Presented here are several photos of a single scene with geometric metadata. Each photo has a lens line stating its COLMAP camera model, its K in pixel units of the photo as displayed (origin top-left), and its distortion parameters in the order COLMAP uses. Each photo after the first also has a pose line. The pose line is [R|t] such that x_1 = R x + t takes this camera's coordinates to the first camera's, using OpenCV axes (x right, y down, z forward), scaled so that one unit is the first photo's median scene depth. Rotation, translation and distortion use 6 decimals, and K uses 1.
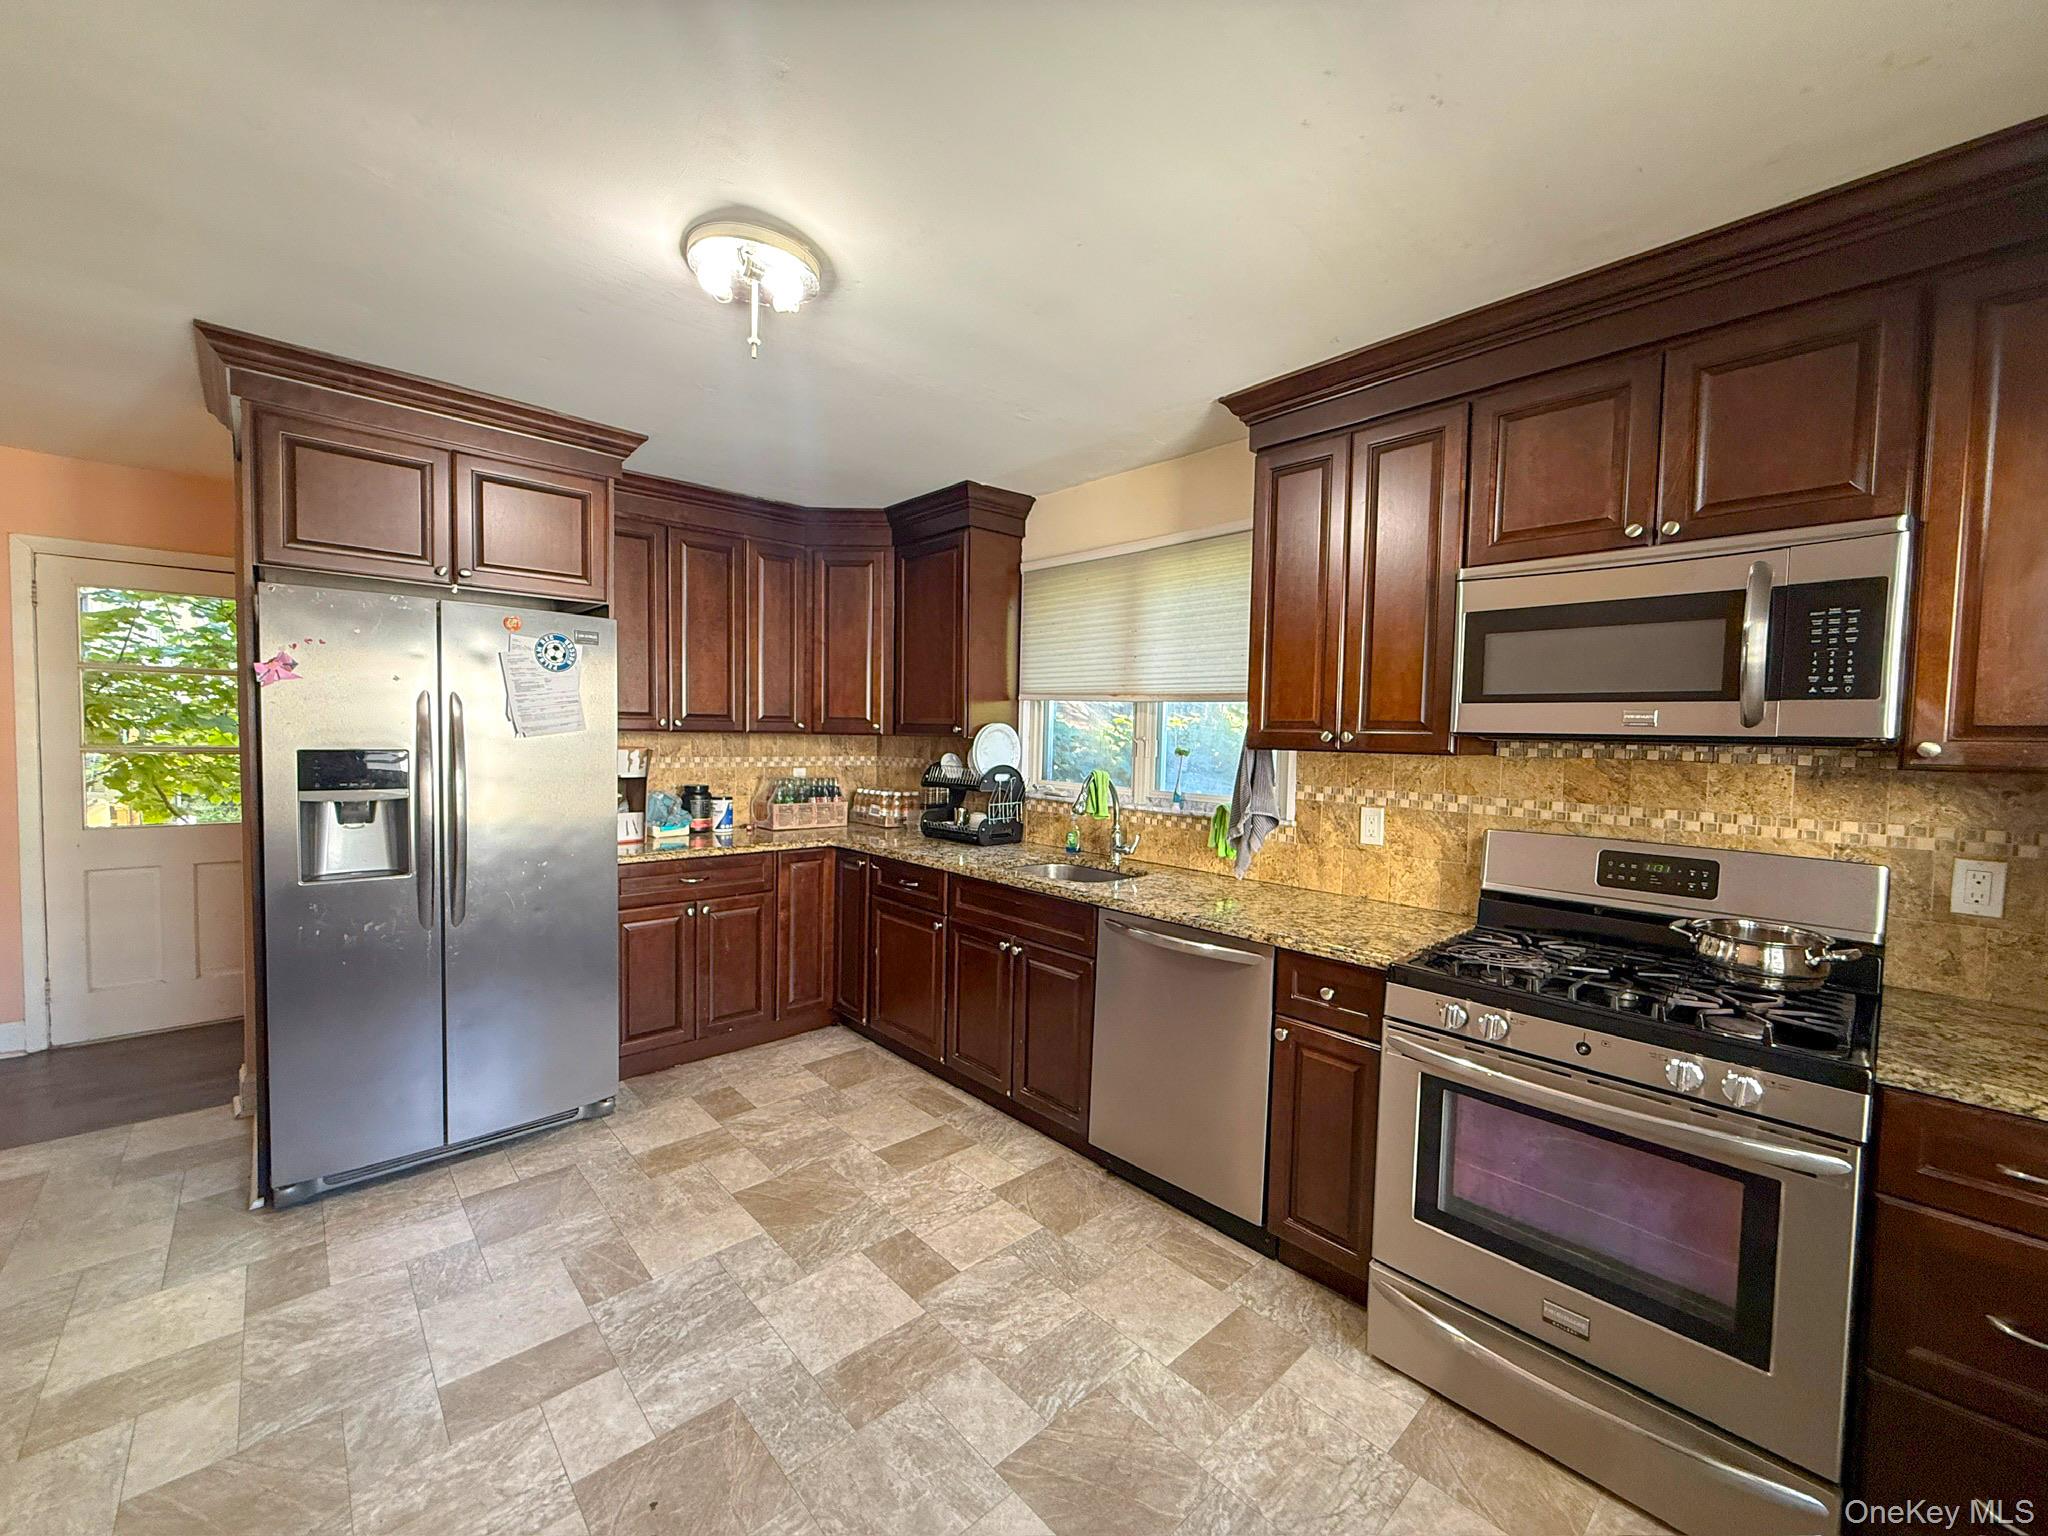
lens RADIAL K [[817.2, 0, 1018.3], [0, 817.2, 772.4], [0, 0, 1]] dist [0.002265, -0.000335]
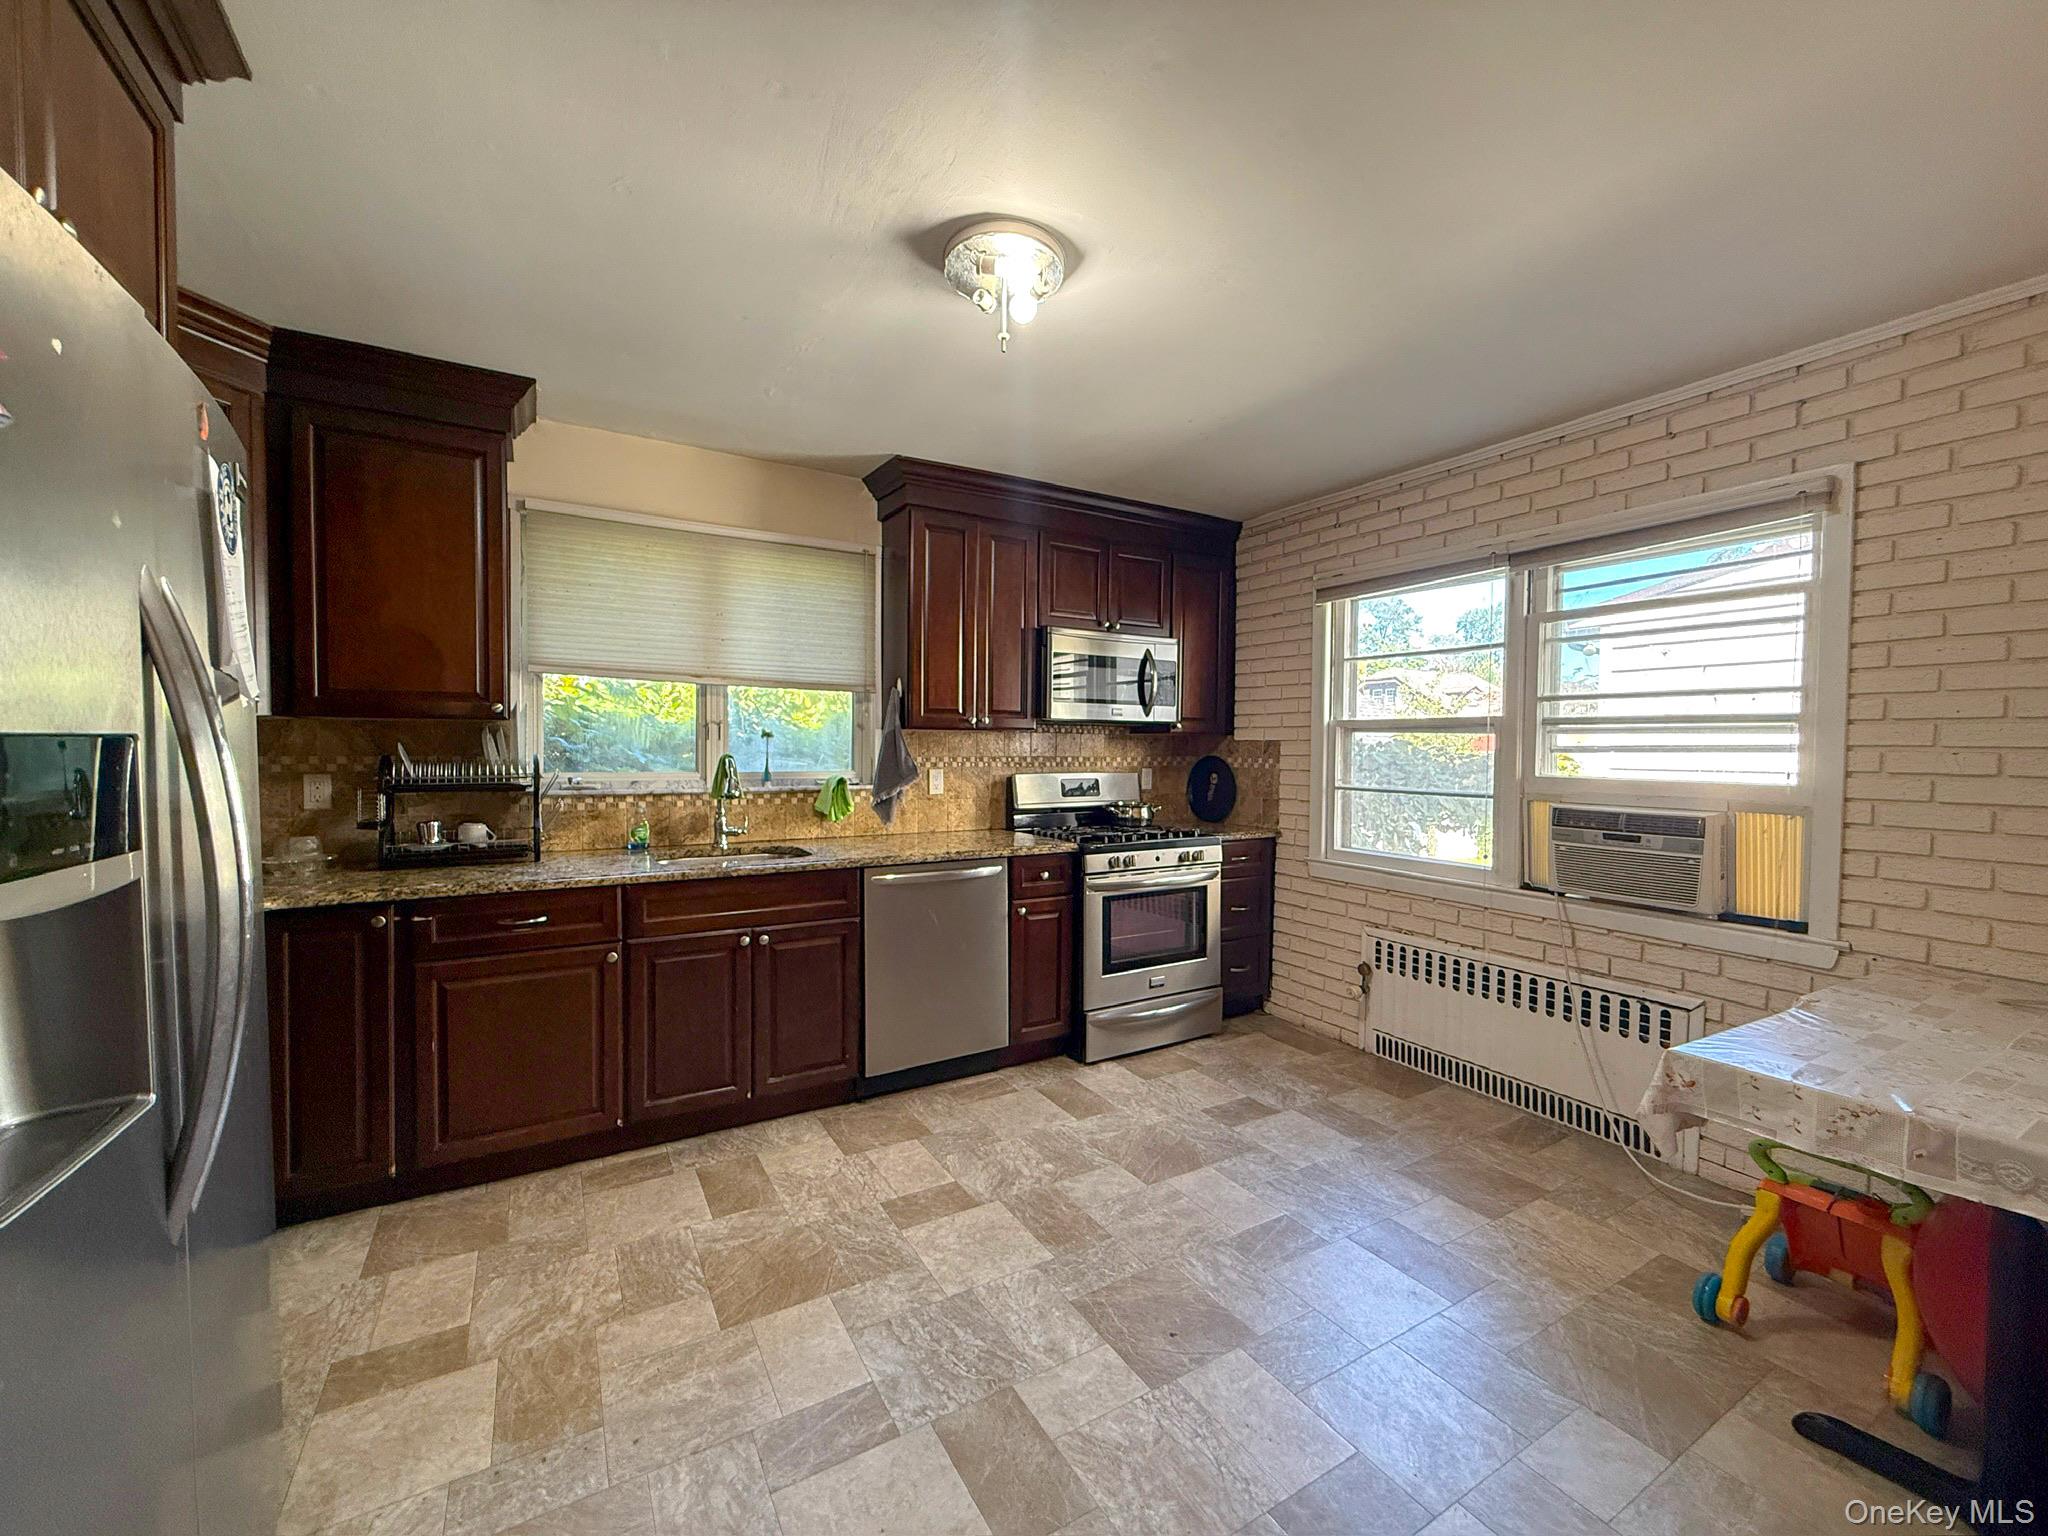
lens RADIAL K [[817.2, 0, 1019.4], [0, 817.2, 769.4], [0, 0, 1]] dist [0.002265, -0.000335]
pose [[0.209517, -0.050595, 0.976495, -0.913226], [0.043689, 0.998147, 0.042343, -0.011202], [-0.976828, 0.033791, 0.211340, 0.515594]]
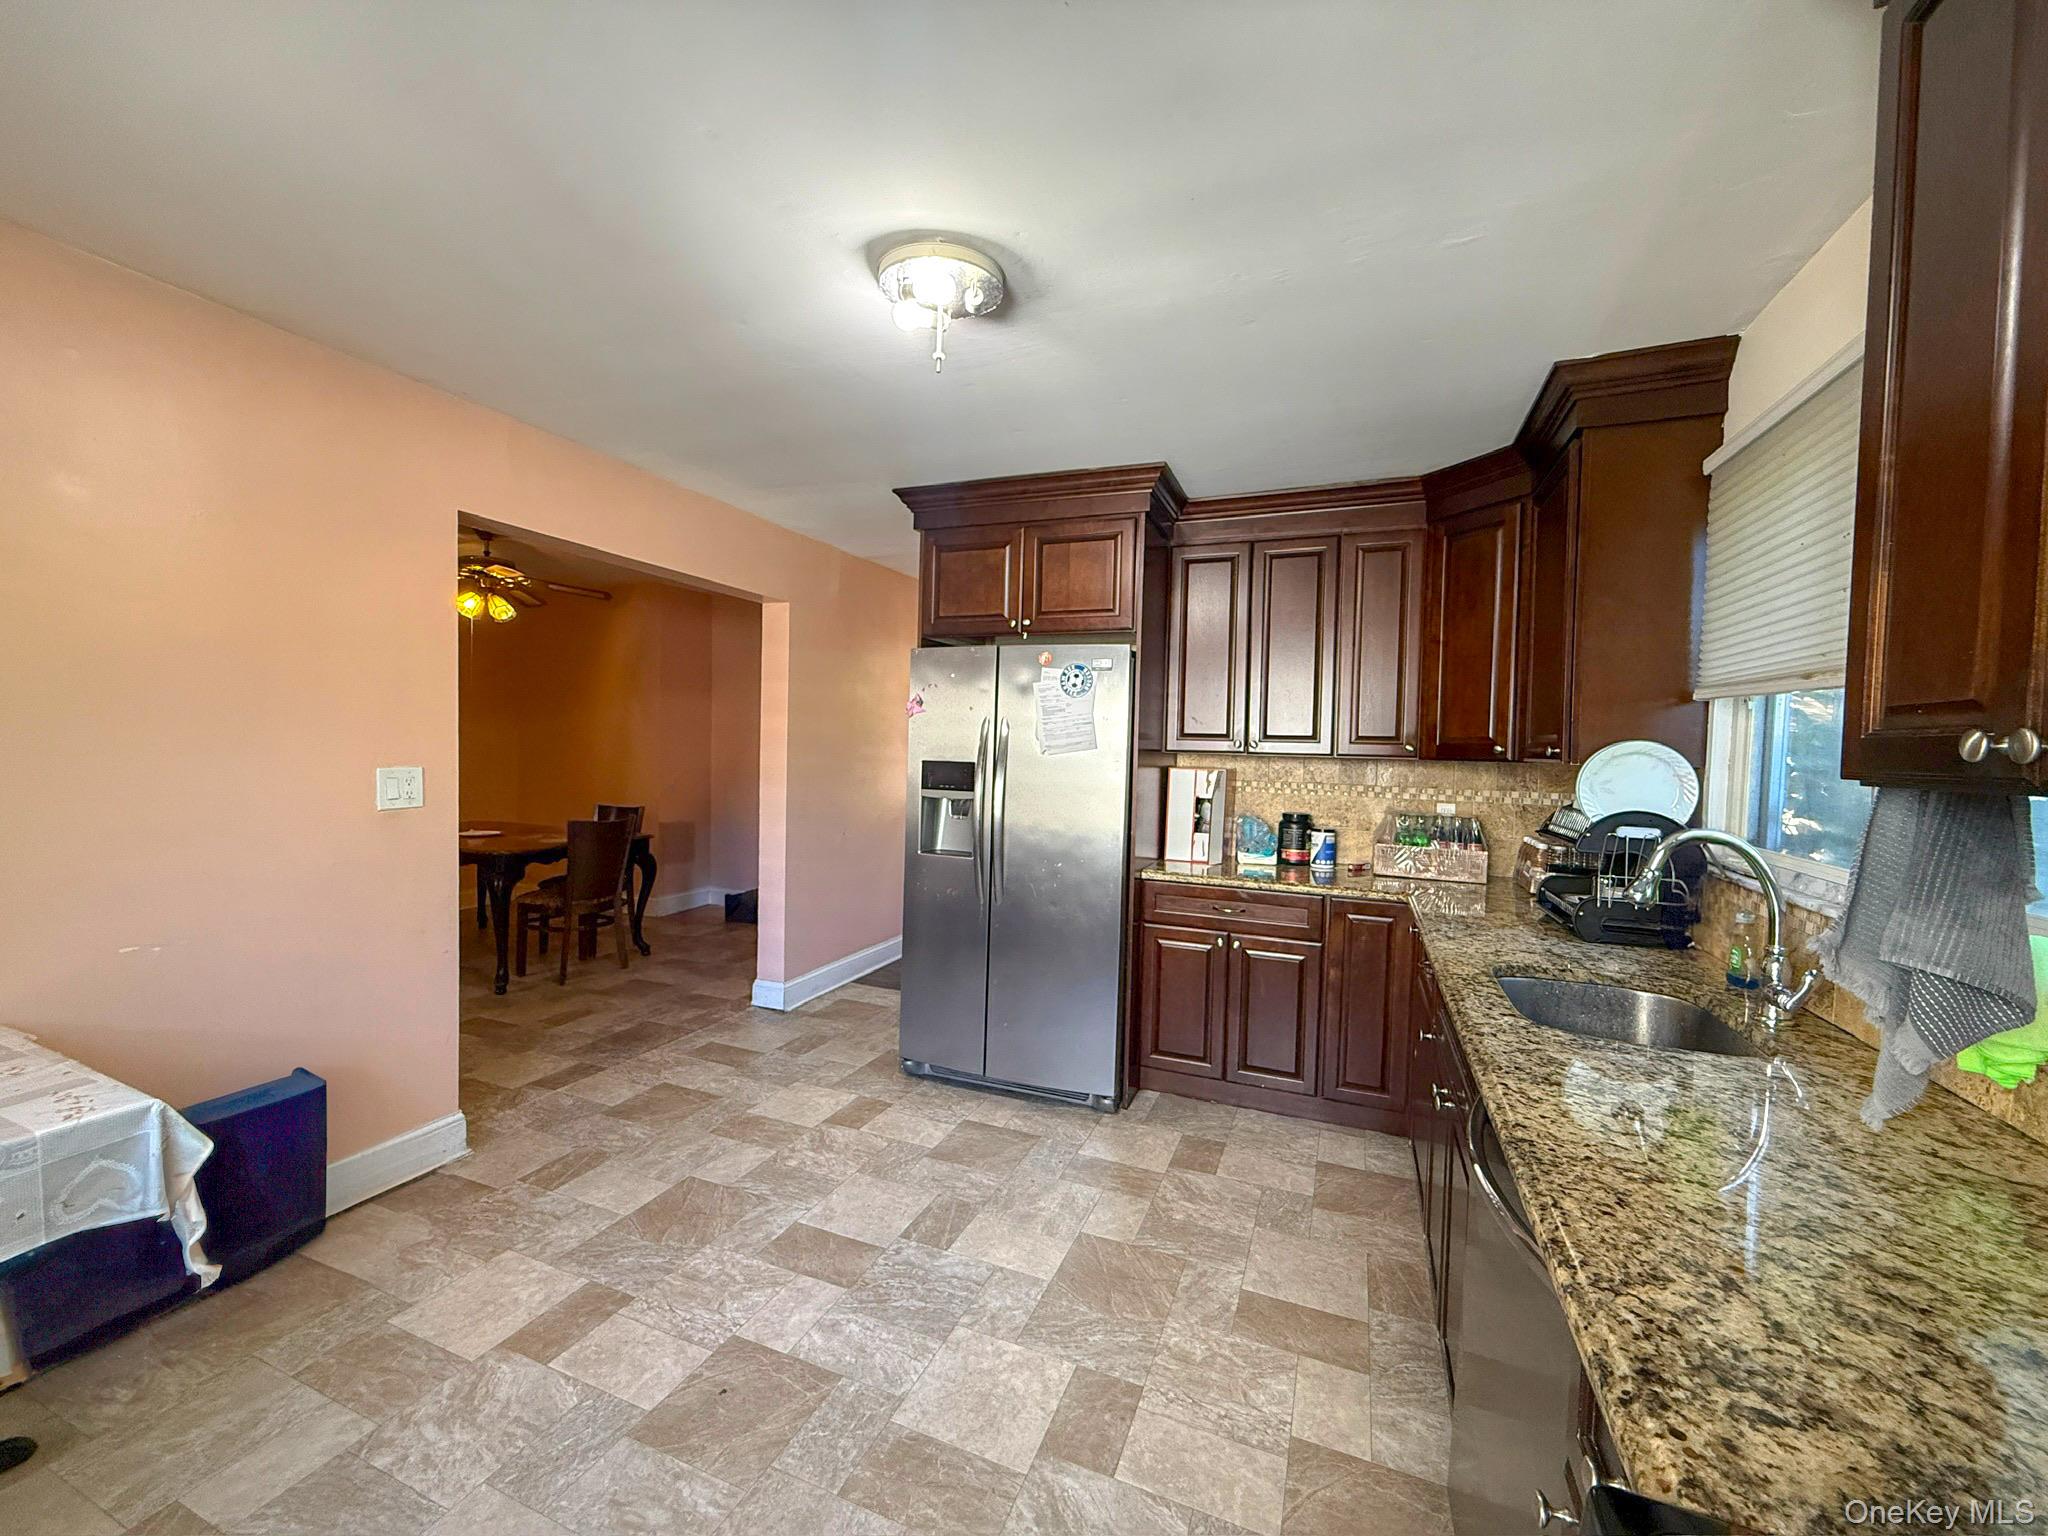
lens RADIAL K [[817.2, 0, 1019.2], [0, 817.2, 772.4], [0, 0, 1]] dist [0.002265, -0.000335]
pose [[0.428061, 0.022246, -0.903476, 0.430550], [-0.062145, 0.998055, -0.004869, -0.008938], [0.901611, 0.058231, 0.428611, 0.454899]]
